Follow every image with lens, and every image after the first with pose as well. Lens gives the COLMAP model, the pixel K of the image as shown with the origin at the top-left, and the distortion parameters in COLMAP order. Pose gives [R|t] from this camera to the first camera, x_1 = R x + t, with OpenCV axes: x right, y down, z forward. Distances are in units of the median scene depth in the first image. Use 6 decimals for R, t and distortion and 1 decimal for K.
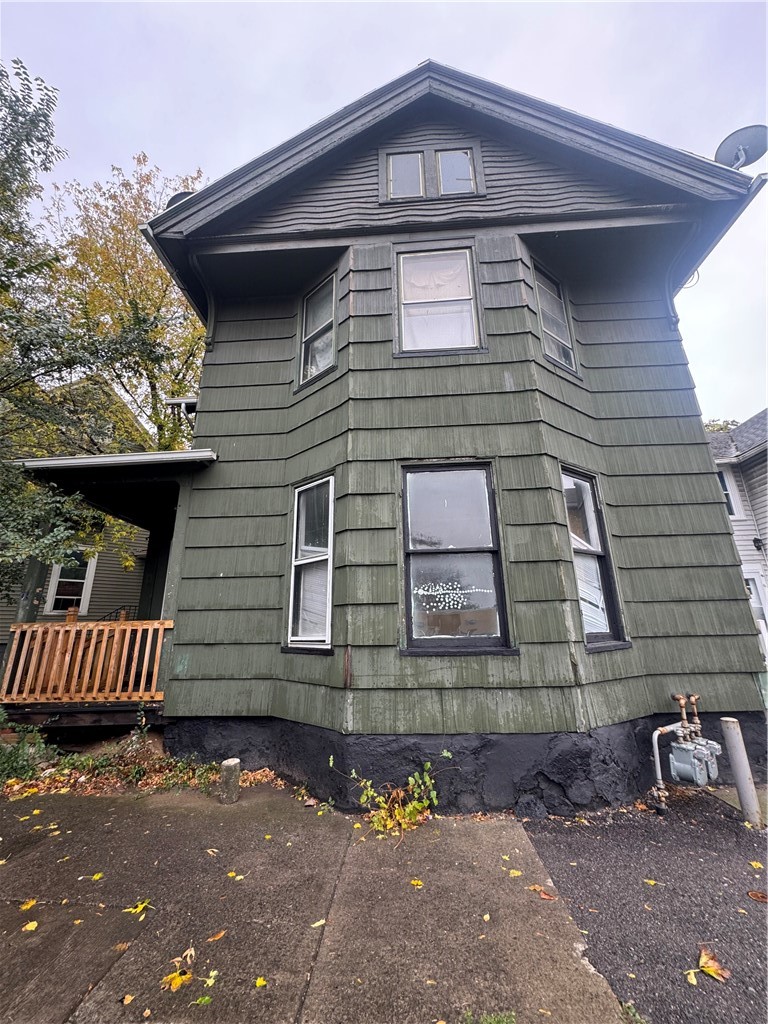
lens RADIAL K [[409.3, 0, 383.3], [0, 409.3, 512.4], [0, 0, 1]] dist [0.001257, 0.000201]
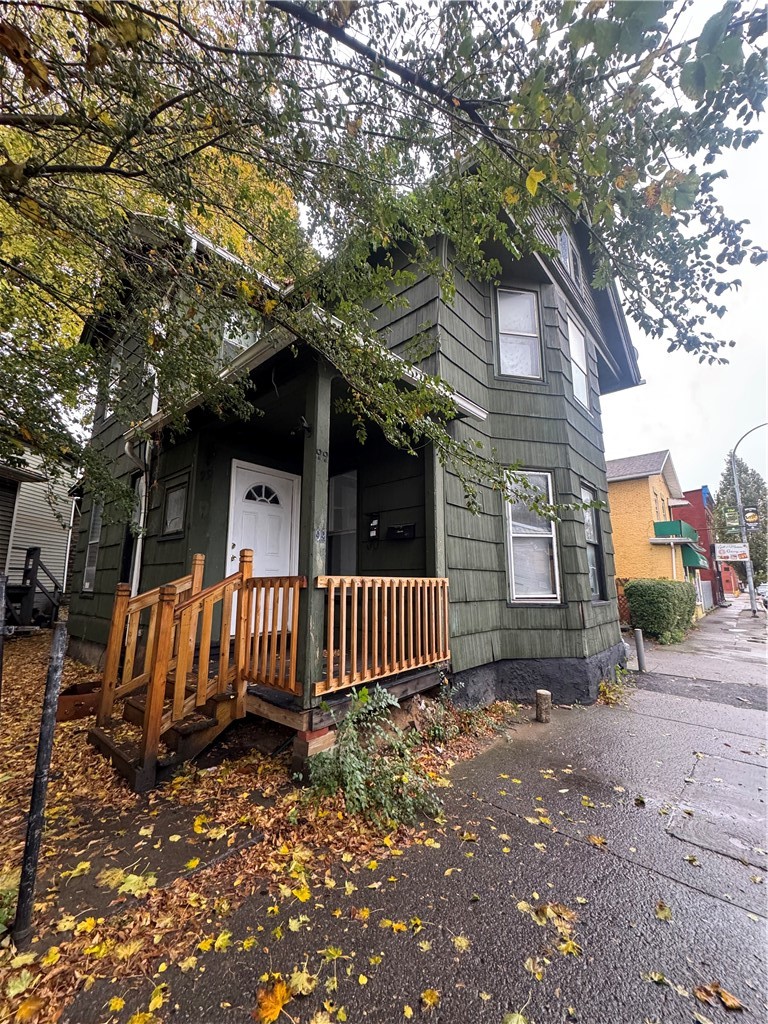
lens RADIAL K [[409.3, 0, 383.1], [0, 409.3, 509.1], [0, 0, 1]] dist [0.001257, 0.000201]
pose [[0.615994, 0.162680, 0.770770, -1.467445], [-0.236410, 0.971520, -0.016113, 0.169736], [-0.751440, -0.172292, 0.636909, 0.566430]]
